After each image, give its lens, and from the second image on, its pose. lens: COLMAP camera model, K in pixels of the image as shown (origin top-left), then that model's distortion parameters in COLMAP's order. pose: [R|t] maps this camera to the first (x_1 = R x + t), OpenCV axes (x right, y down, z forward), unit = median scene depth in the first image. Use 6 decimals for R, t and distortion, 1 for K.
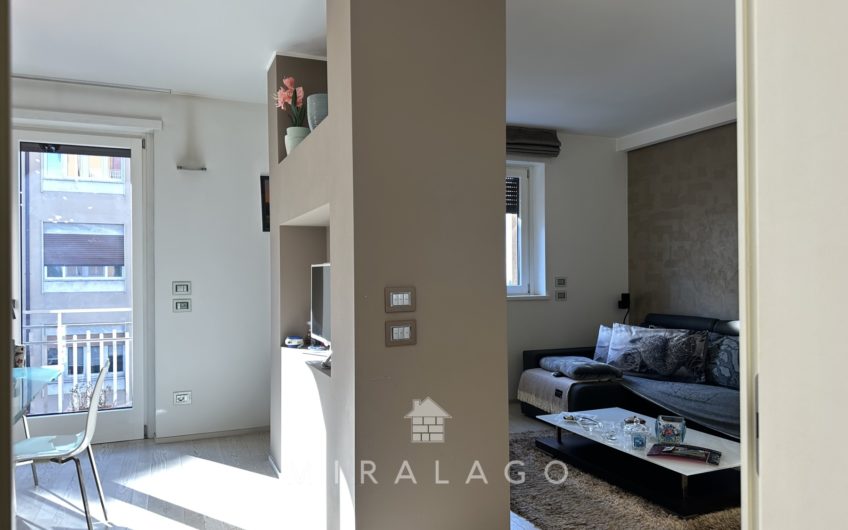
lens RADIAL K [[595.7, 0, 434.3], [0, 595.7, 270.1], [0, 0, 1]] dist [0.091439, -0.120444]
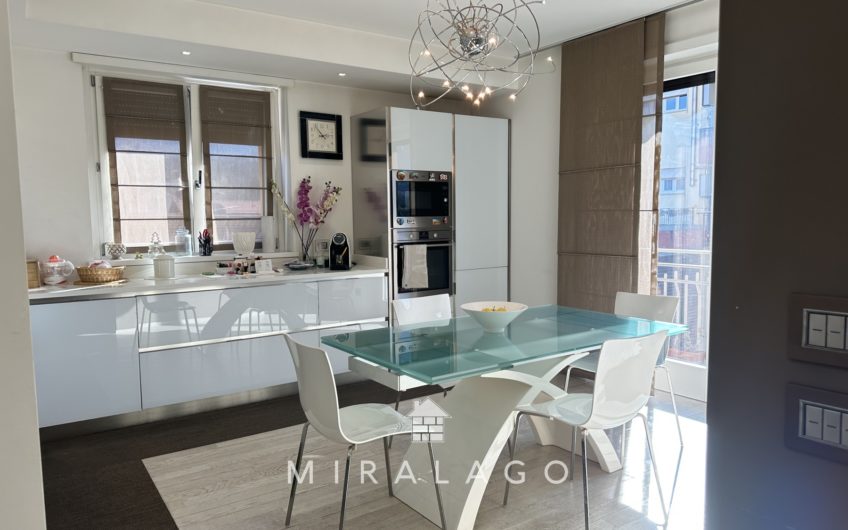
lens RADIAL K [[595.7, 0, 431.1], [0, 595.7, 268.5], [0, 0, 1]] dist [0.091439, -0.120444]
pose [[0.213522, 0.093946, -0.972411, 0.113186], [0.014409, 0.994954, 0.099288, -0.012941], [0.976832, -0.035212, 0.211091, 0.329223]]
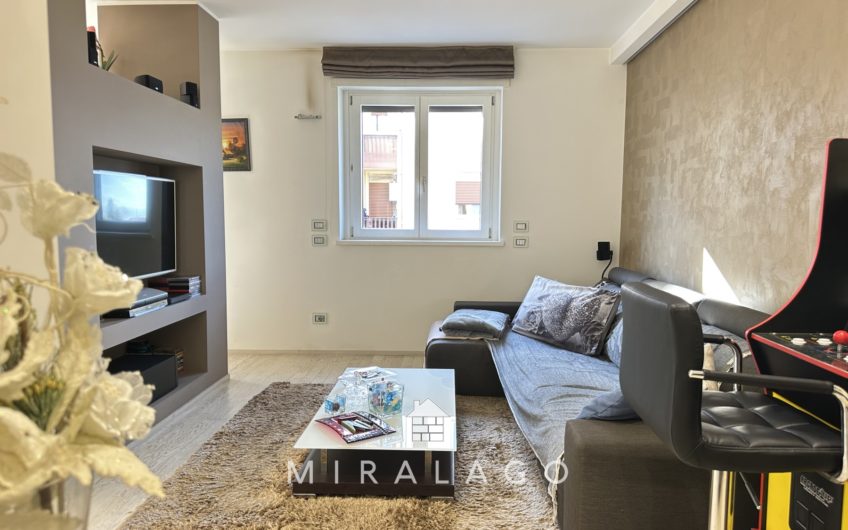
lens RADIAL K [[595.7, 0, 428.0], [0, 595.7, 269.2], [0, 0, 1]] dist [0.091439, -0.120444]
pose [[0.900568, 0.055055, -0.431214, 0.578416], [-0.012540, 0.994825, 0.100826, -0.004746], [0.434533, -0.085393, 0.896598, 0.193753]]
